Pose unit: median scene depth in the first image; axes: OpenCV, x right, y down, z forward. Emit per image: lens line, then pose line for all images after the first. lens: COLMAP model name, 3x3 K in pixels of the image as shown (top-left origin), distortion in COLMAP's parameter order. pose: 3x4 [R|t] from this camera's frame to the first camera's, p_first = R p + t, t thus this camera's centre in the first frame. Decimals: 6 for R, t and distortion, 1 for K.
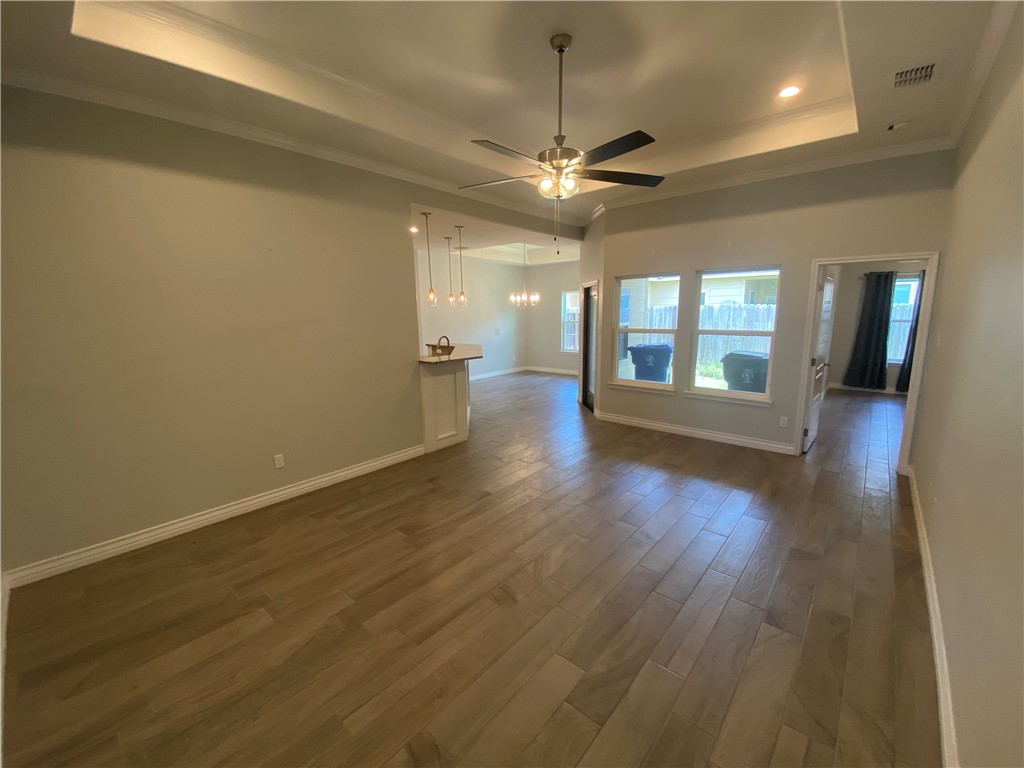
lens RADIAL K [[415.4, 0, 517.6], [0, 415.4, 382.1], [0, 0, 1]] dist [0.027507, -0.003545]
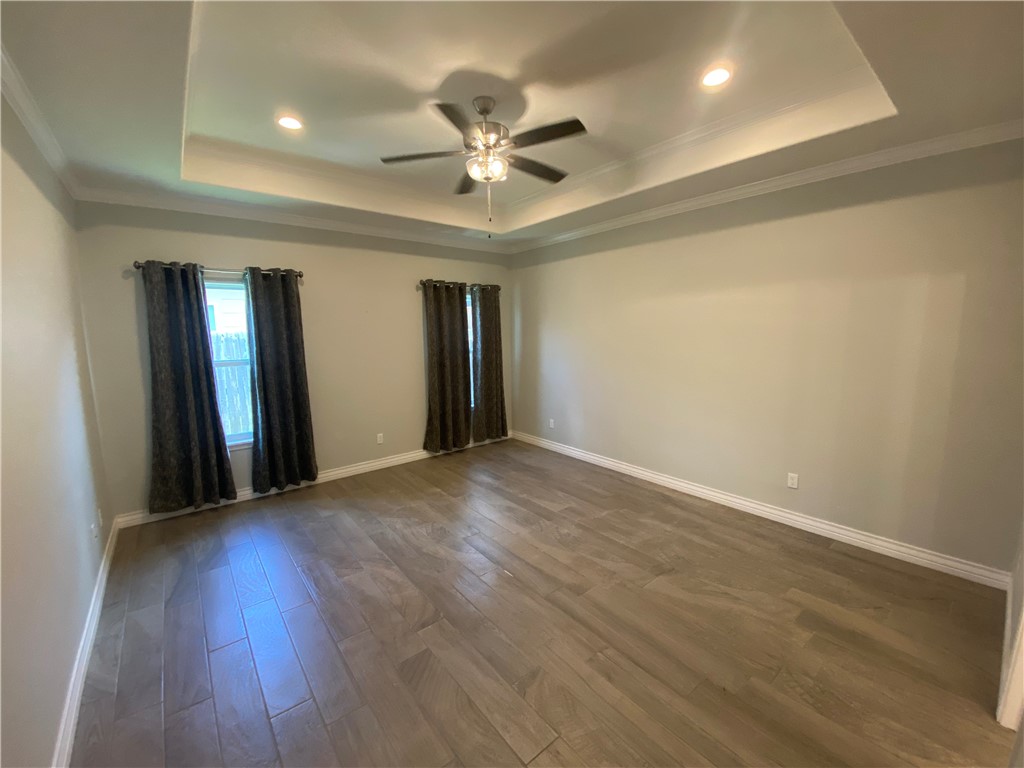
lens RADIAL K [[415.4, 0, 518.3], [0, 415.4, 383.3], [0, 0, 1]] dist [0.027507, -0.003545]
pose [[0.191454, -0.115192, 0.974718, 0.454795], [0.170909, 0.981830, 0.082463, -0.100762], [-0.966507, 0.150800, 0.207663, 0.544881]]
